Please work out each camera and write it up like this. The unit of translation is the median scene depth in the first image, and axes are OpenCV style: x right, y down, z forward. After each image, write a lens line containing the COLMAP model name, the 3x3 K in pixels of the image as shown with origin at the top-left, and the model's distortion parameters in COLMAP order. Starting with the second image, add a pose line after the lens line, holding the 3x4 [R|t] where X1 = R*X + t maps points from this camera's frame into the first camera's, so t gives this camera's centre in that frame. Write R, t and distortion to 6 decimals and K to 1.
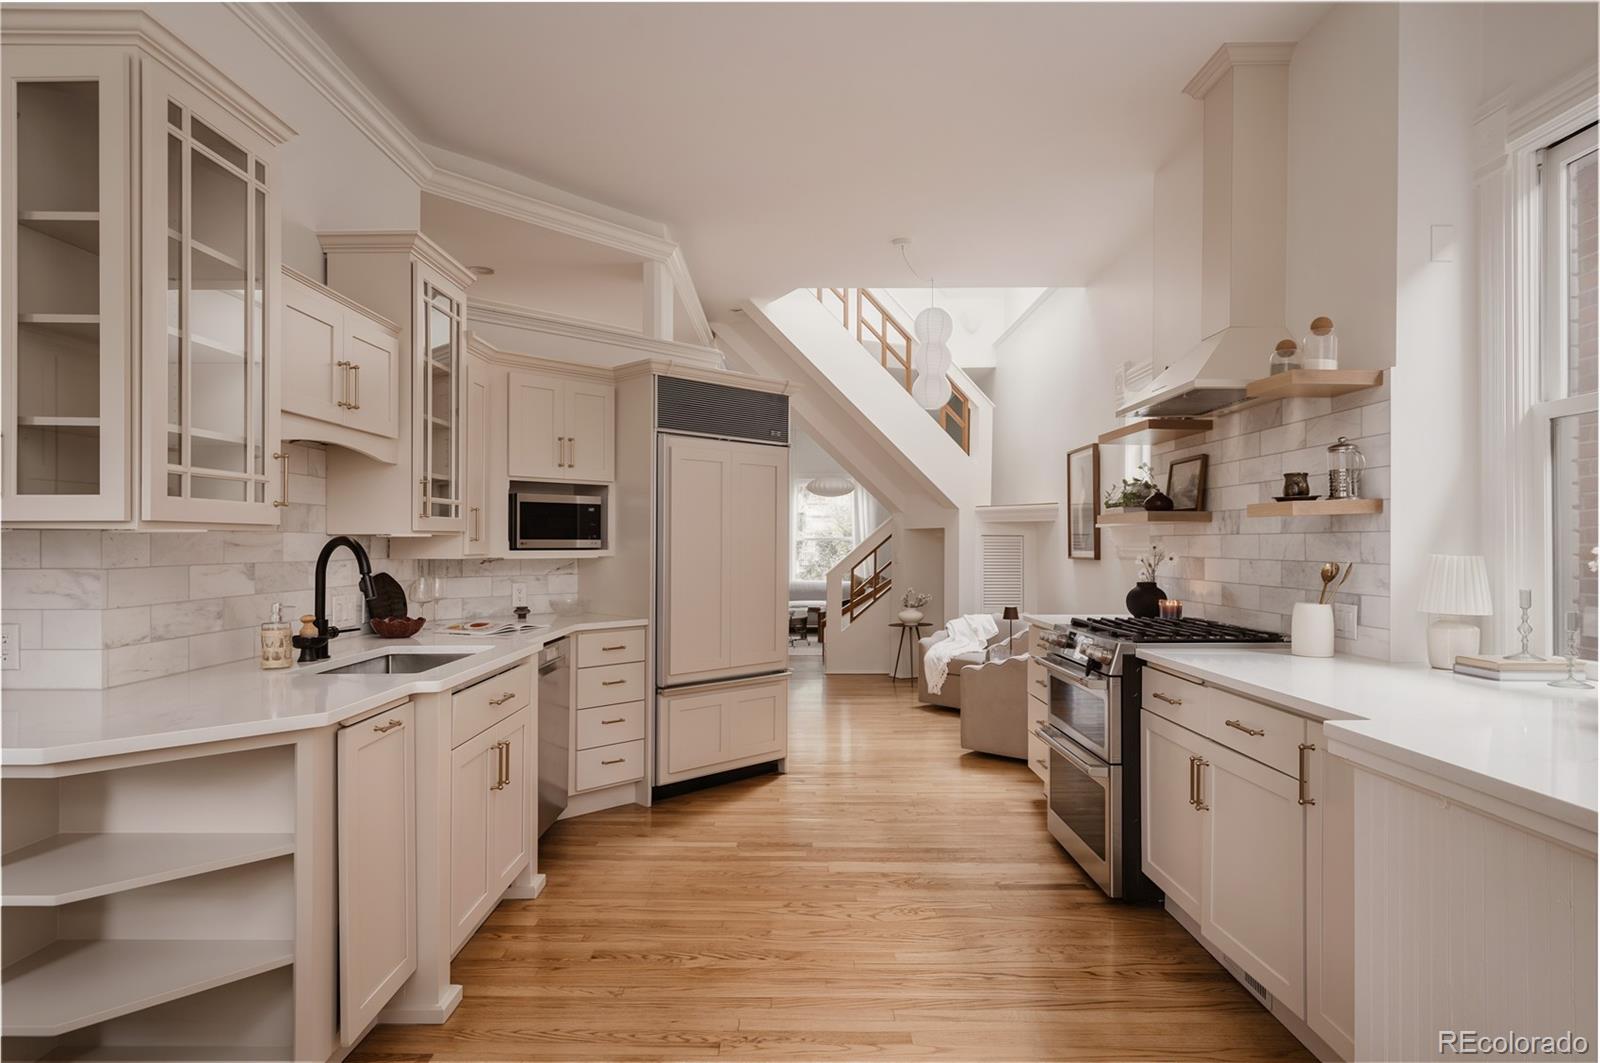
lens RADIAL K [[896.0, 0, 792.8], [0, 896.0, 548.4], [0, 0, 1]] dist [0.003371, 0.002046]
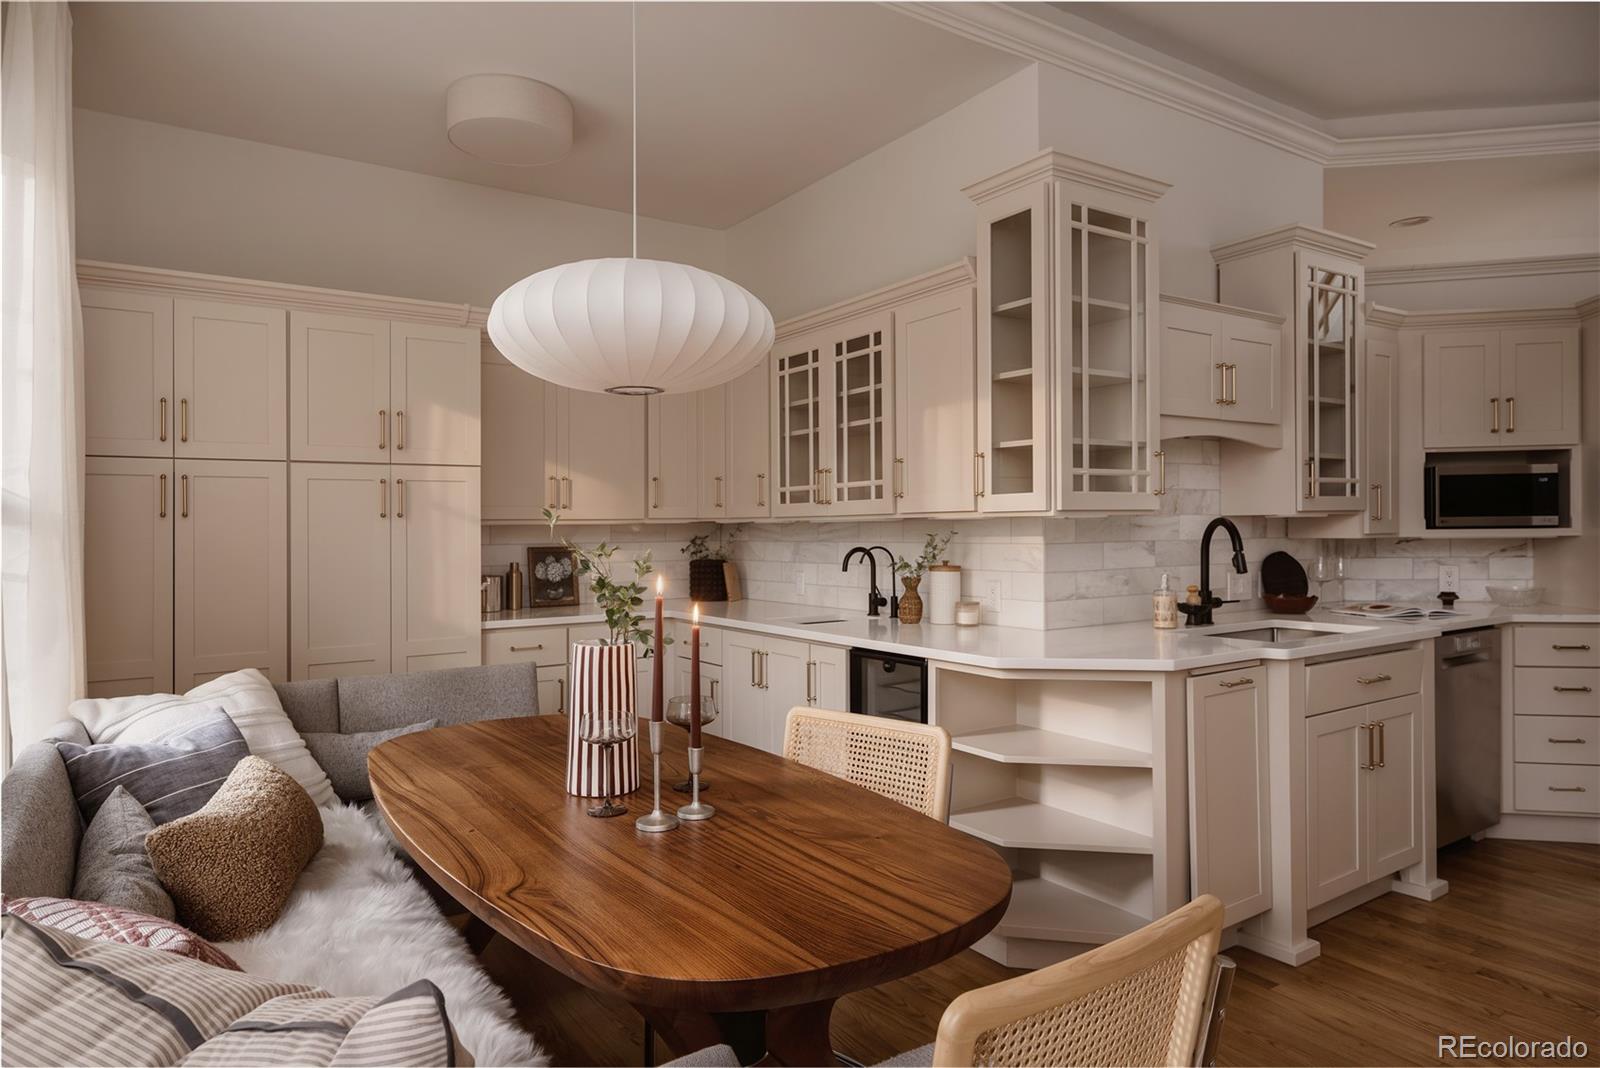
lens RADIAL K [[953.3, 0, 793.9], [0, 953.3, 526.6], [0, 0, 1]] dist [-0.004189, -0.000546]
pose [[0.562351, -0.007174, -0.826867, 0.185247], [0.006150, 0.999971, -0.004494, -0.000081], [0.826876, -0.002558, 0.562379, -0.120196]]
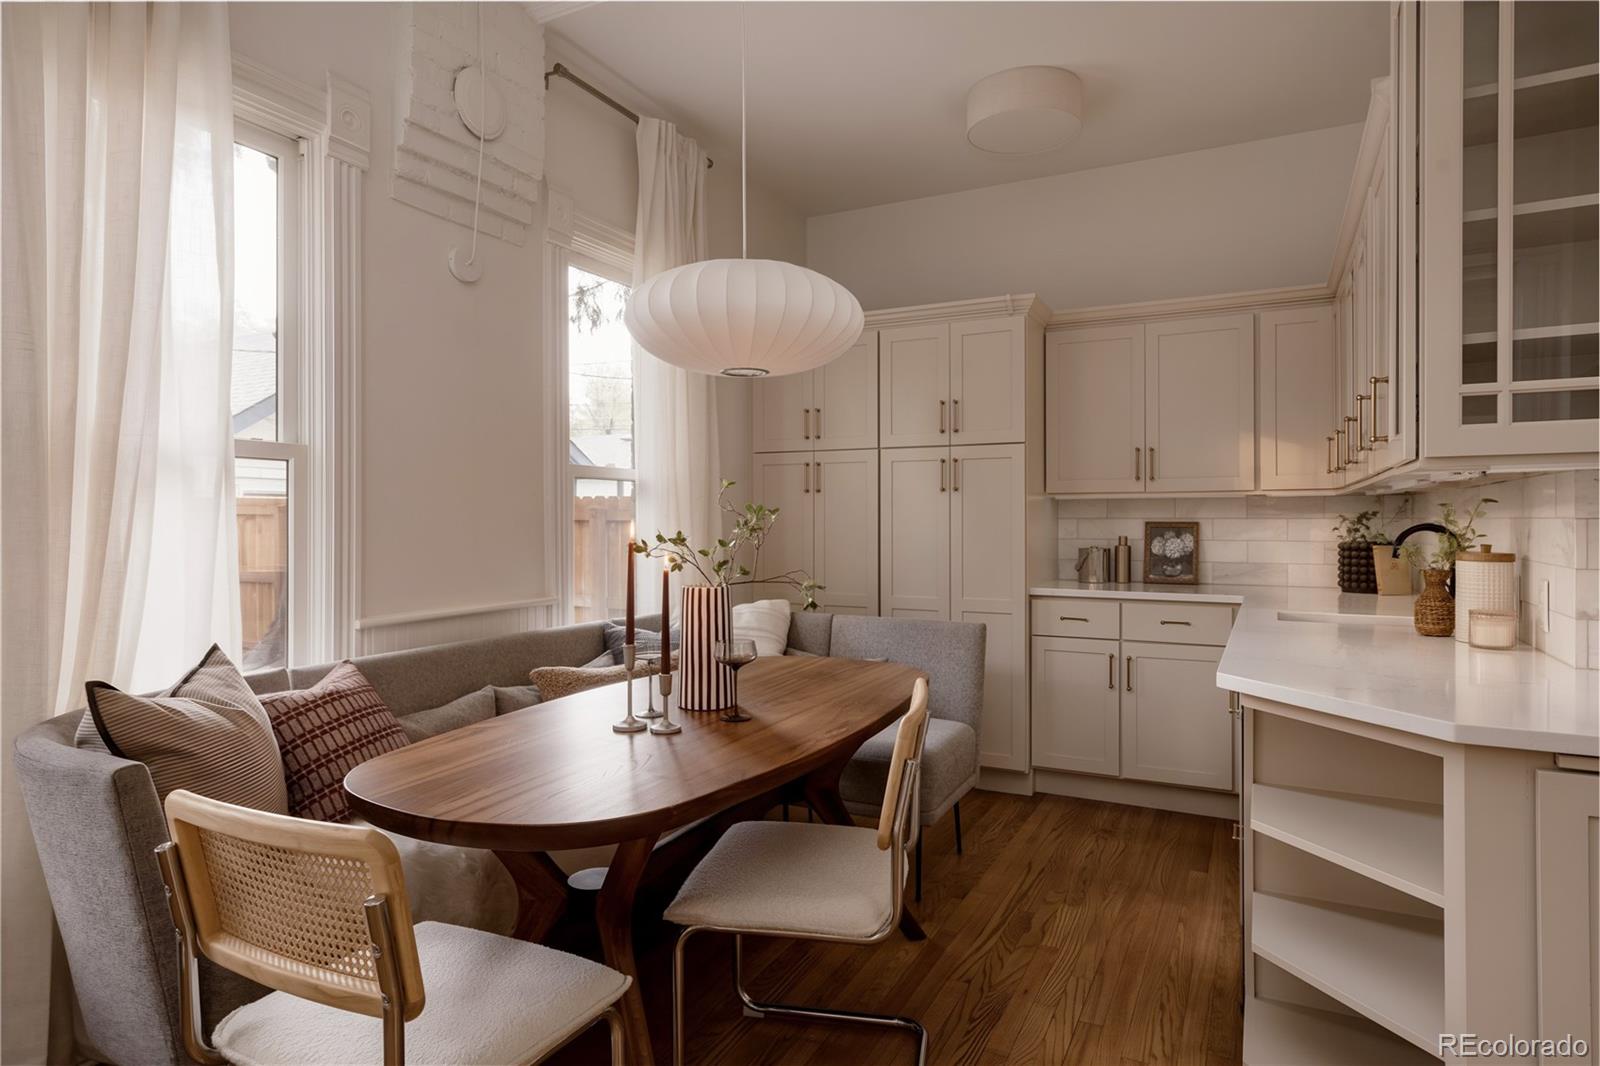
lens RADIAL K [[917.1, 0, 793.1], [0, 917.1, 512.1], [0, 0, 1]] dist [0.003490, 0.001715]
pose [[-0.452555, -0.006271, -0.891715, 0.219449], [-0.004037, 0.999979, -0.004984, 0.018989], [0.891728, 0.001344, -0.452571, 0.565564]]
